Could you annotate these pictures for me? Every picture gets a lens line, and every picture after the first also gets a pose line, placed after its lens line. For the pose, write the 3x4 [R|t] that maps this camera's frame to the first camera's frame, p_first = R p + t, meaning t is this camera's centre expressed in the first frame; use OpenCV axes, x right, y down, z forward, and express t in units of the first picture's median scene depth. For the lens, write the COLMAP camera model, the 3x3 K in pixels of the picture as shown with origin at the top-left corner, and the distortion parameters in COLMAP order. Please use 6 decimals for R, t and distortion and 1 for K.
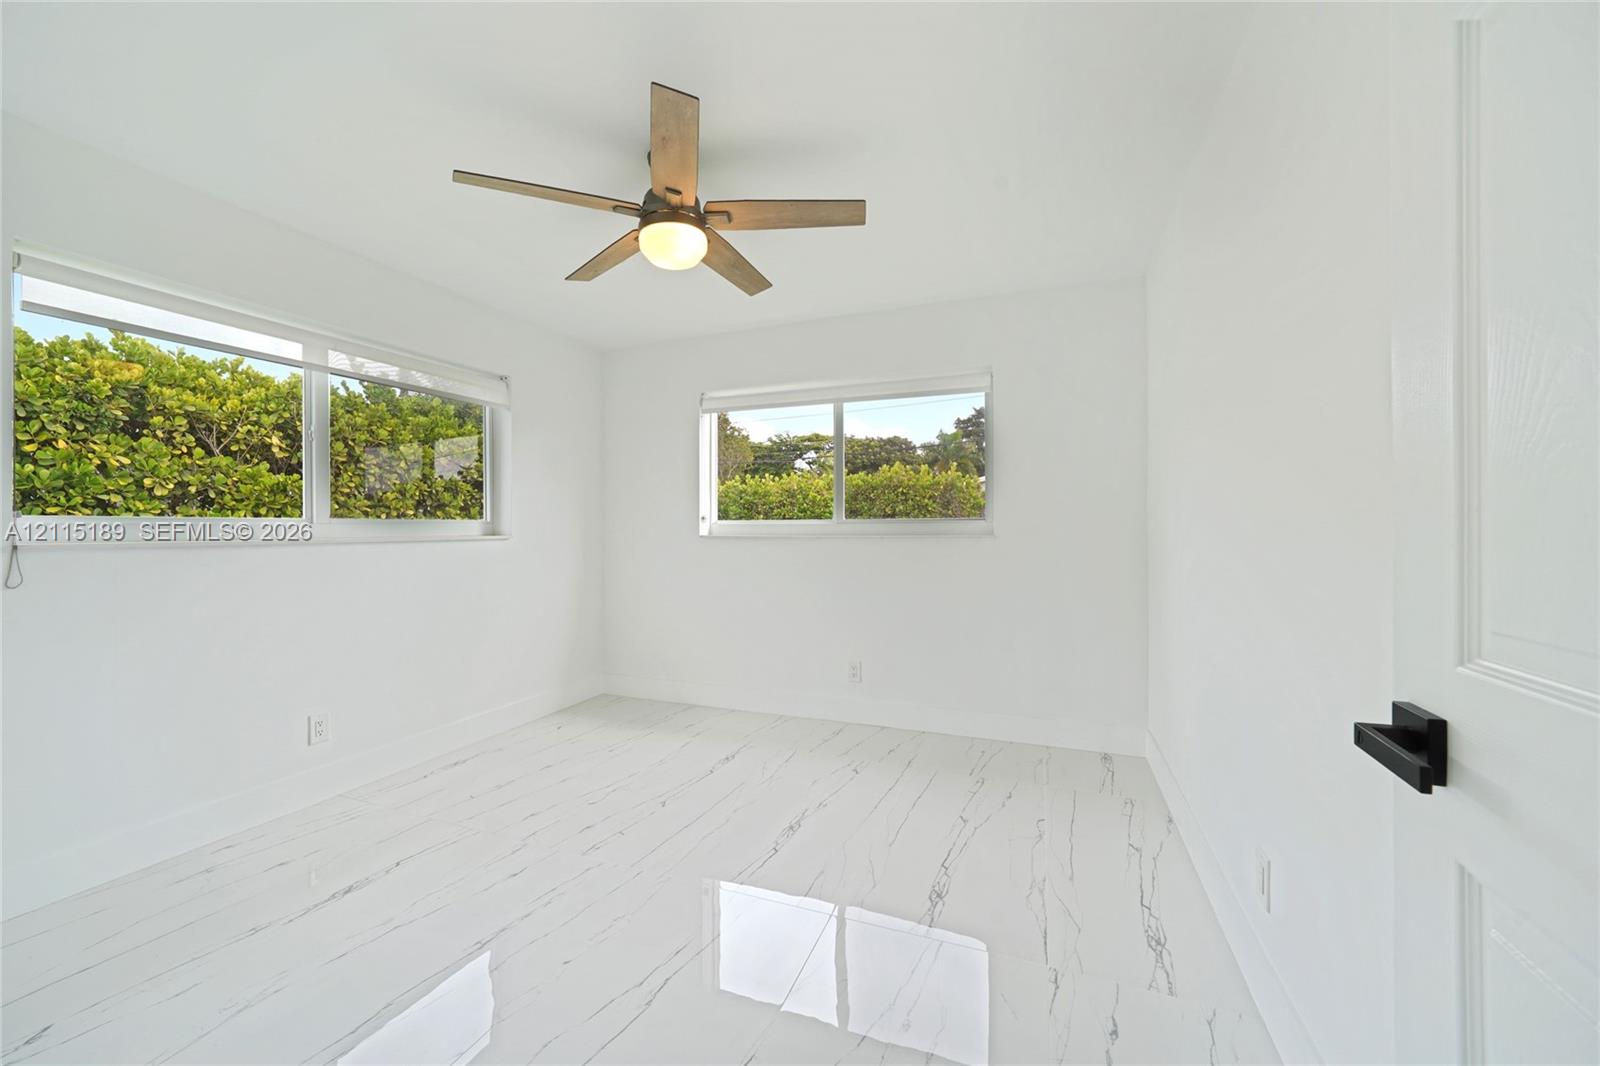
lens RADIAL K [[626.7, 0, 783.0], [0, 626.7, 531.0], [0, 0, 1]] dist [-0.009971, 0.002593]
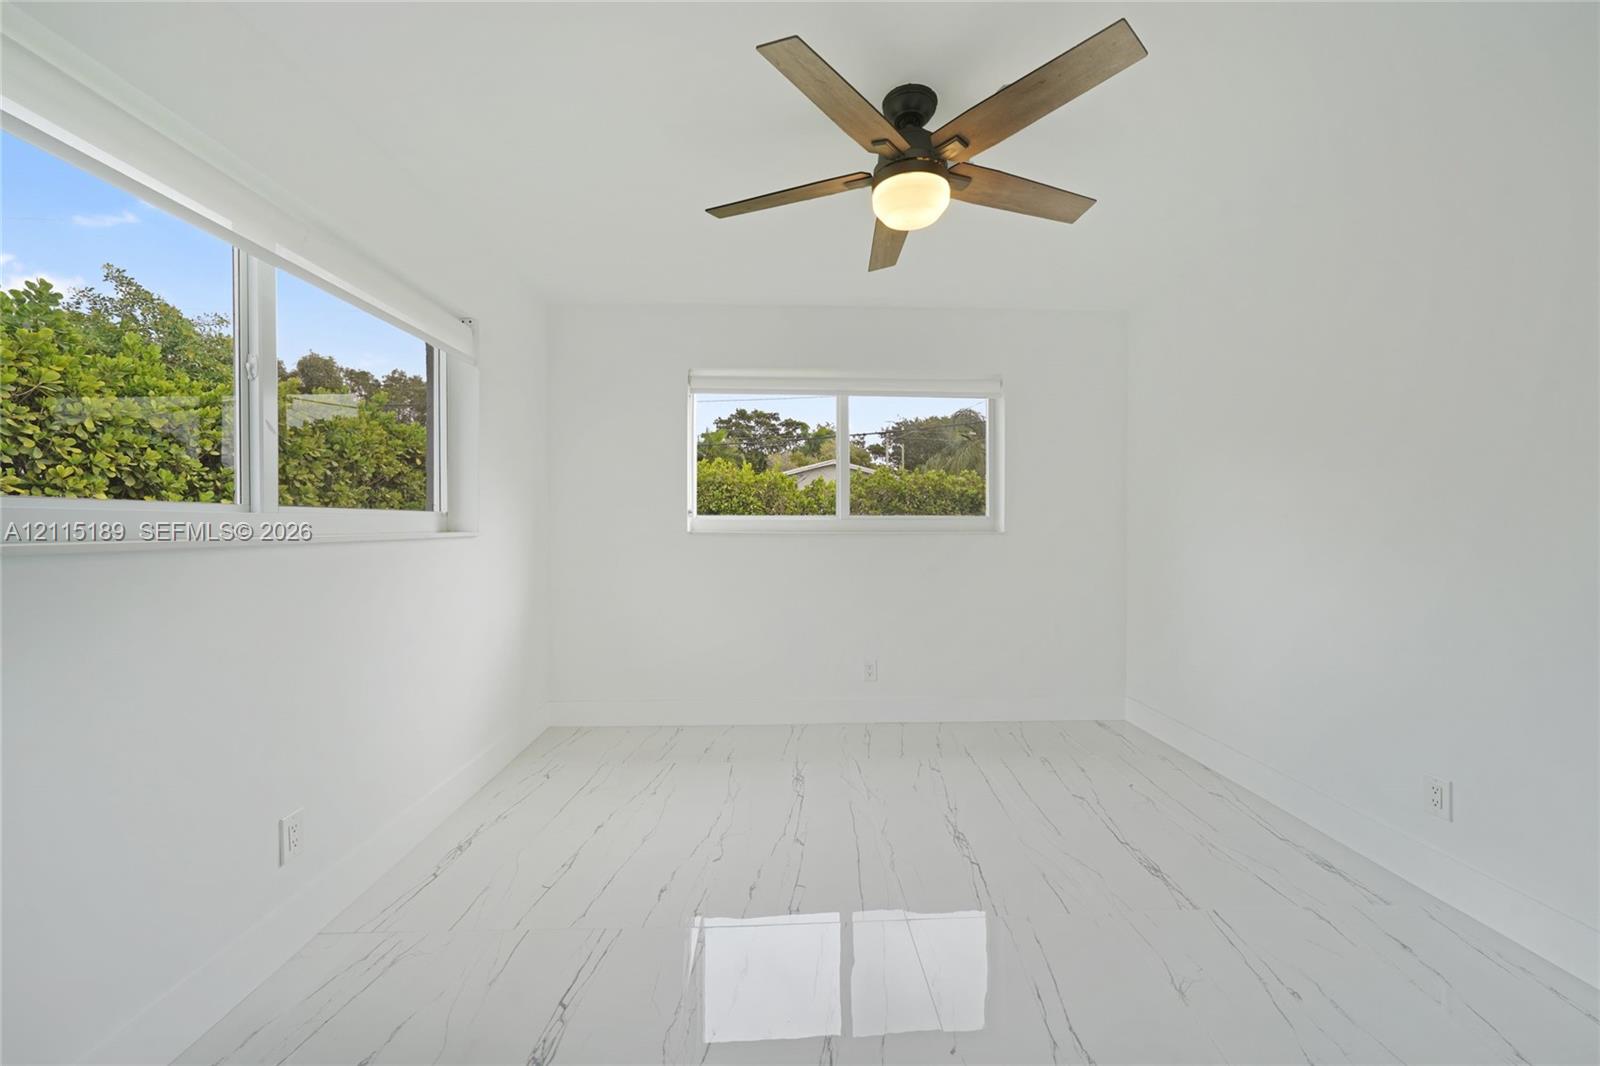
lens RADIAL K [[626.7, 0, 800.0], [0, 626.7, 534.0], [0, 0, 1]] dist [-0.009971, 0.002593]
pose [[0.906742, 0.000772, 0.421686, -0.201931], [-0.004890, 0.999950, 0.008685, 0.000710], [-0.421658, -0.009937, 0.906700, 0.078807]]
